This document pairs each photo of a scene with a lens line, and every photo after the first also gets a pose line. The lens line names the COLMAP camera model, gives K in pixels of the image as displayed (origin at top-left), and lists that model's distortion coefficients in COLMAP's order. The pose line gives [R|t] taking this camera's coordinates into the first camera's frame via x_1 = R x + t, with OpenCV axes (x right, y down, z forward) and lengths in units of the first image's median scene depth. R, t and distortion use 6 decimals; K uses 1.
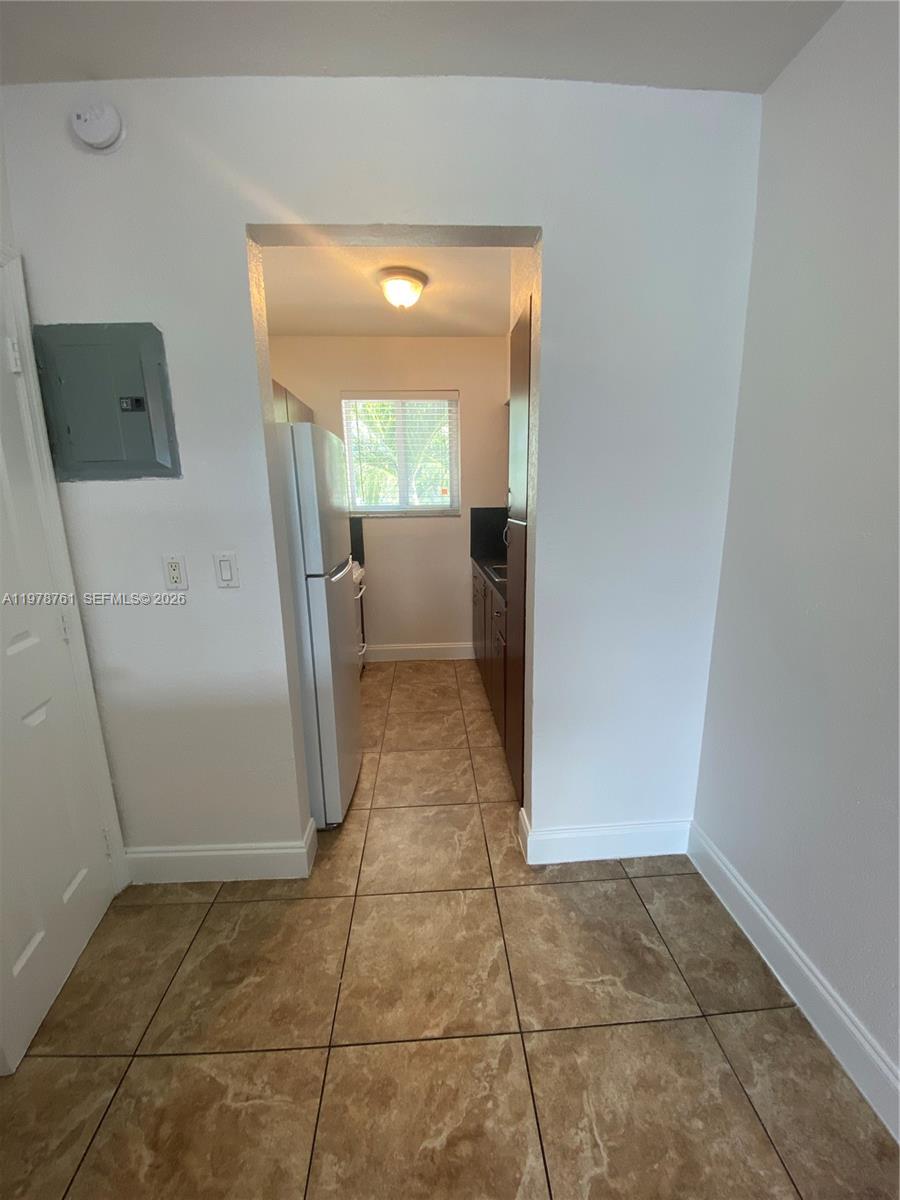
lens RADIAL K [[498.8, 0, 455.9], [0, 498.8, 600.0], [0, 0, 1]] dist [-0.021922, -0.004211]
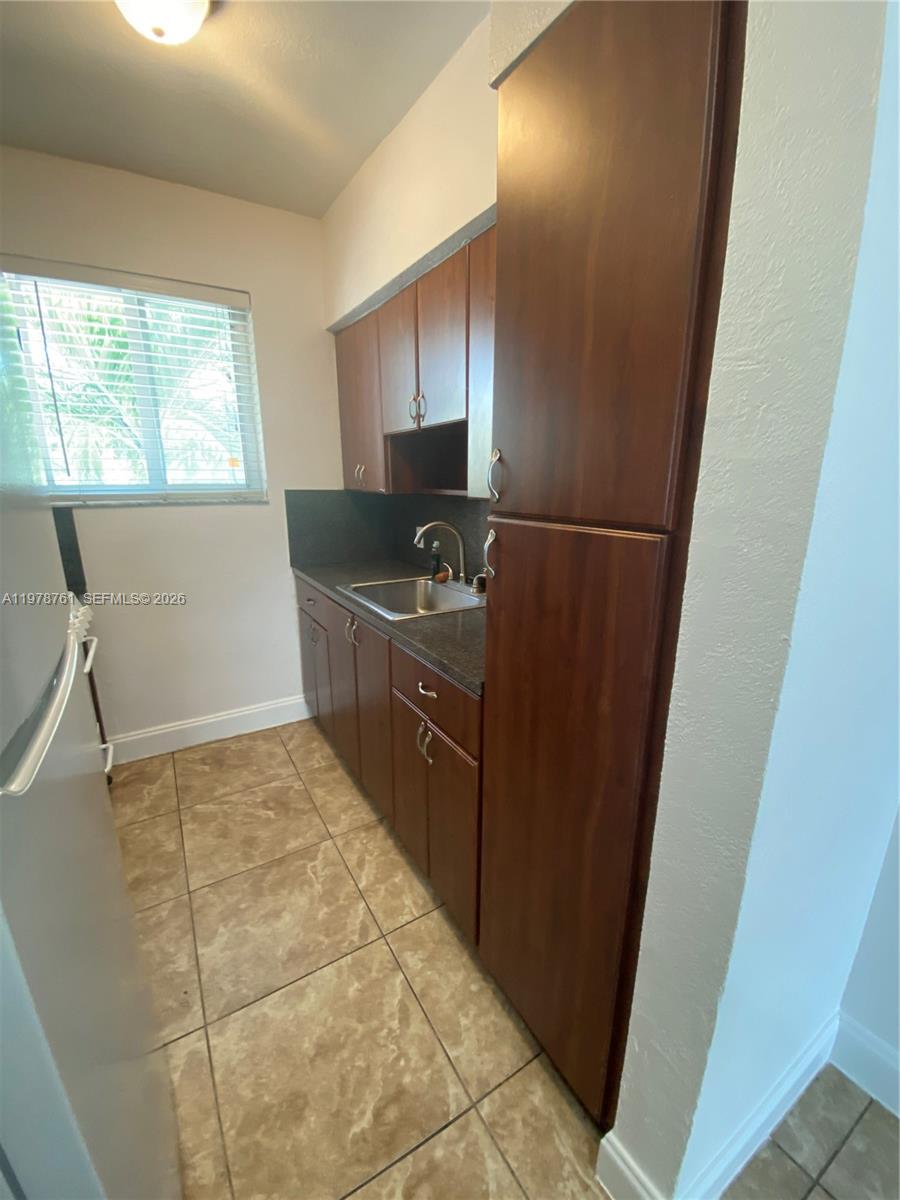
lens RADIAL K [[498.8, 0, 482.5], [0, 498.8, 598.5], [0, 0, 1]] dist [-0.021922, -0.004211]
pose [[0.865179, -0.098331, 0.491728, -0.090272], [0.076570, 0.994992, 0.064247, -0.082403], [-0.495583, -0.017934, 0.868376, 0.398120]]
